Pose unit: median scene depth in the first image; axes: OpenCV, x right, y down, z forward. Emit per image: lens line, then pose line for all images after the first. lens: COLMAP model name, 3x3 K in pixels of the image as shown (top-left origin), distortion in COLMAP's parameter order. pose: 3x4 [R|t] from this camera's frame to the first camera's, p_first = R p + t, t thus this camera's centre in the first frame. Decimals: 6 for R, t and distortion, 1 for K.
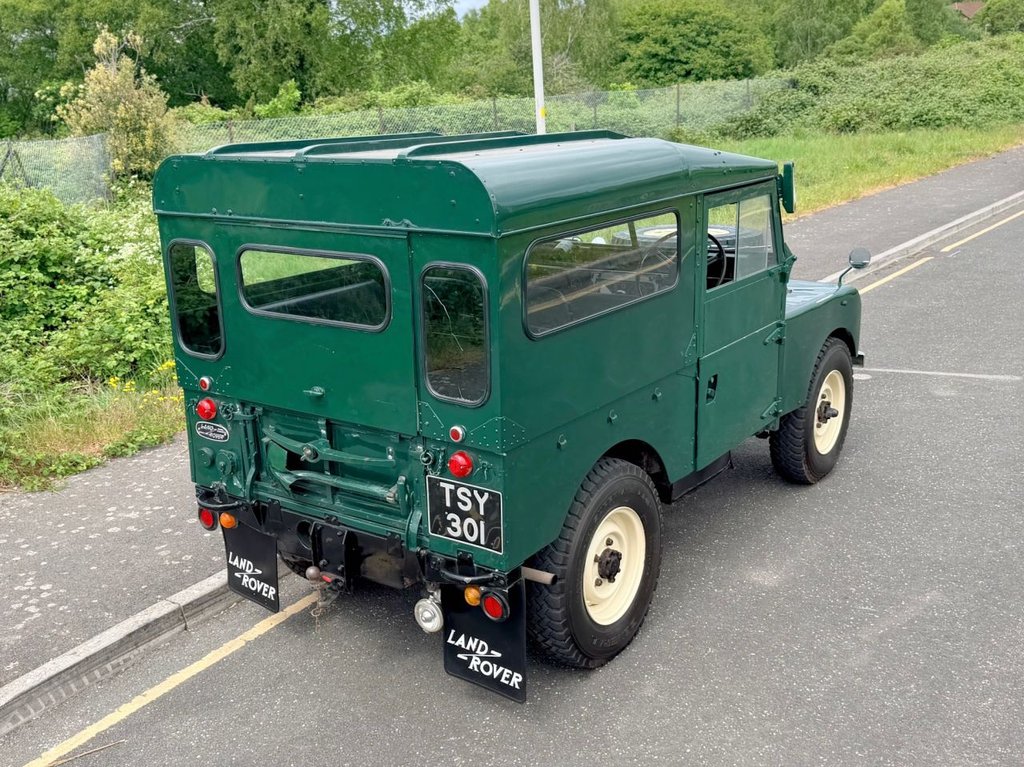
lens RADIAL K [[1027.2, 0, 509.3], [0, 1027.2, 412.4], [0, 0, 1]] dist [0.002626, 0.000000]
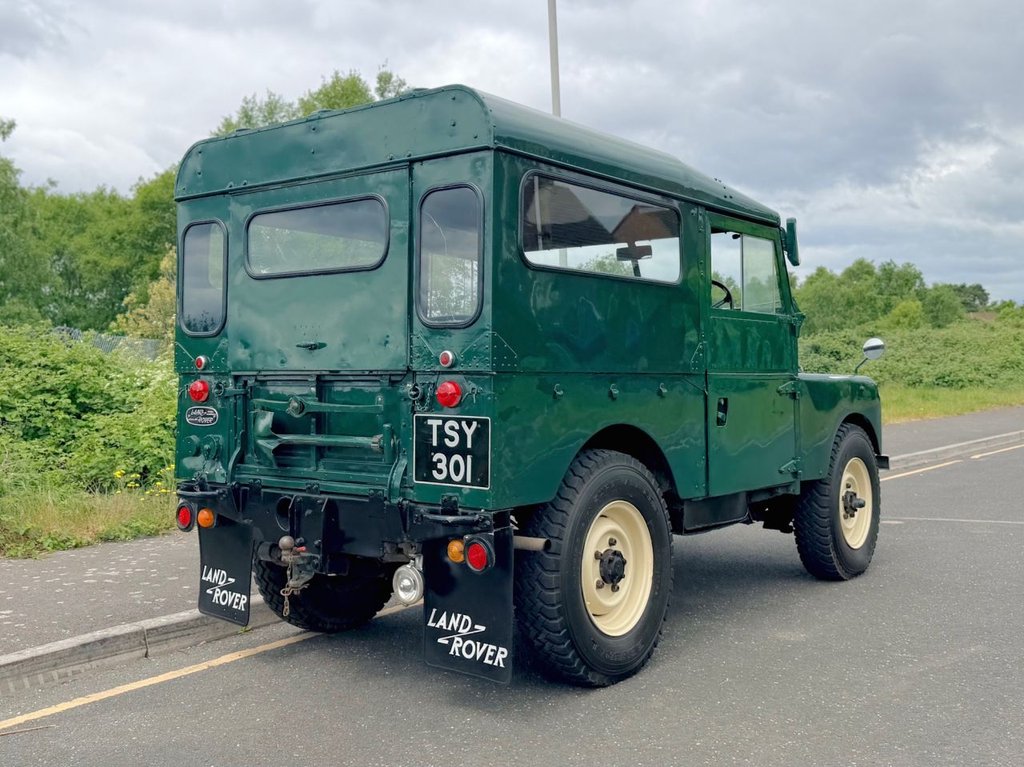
lens RADIAL K [[1027.2, 0, 510.5], [0, 1027.2, 414.5], [0, 0, 1]] dist [0.002626, 0.000000]
pose [[0.998730, 0.023184, -0.044736, 0.042950], [-0.037038, 0.939744, -0.339865, 0.317902], [0.034161, 0.341091, 0.939410, 0.091701]]
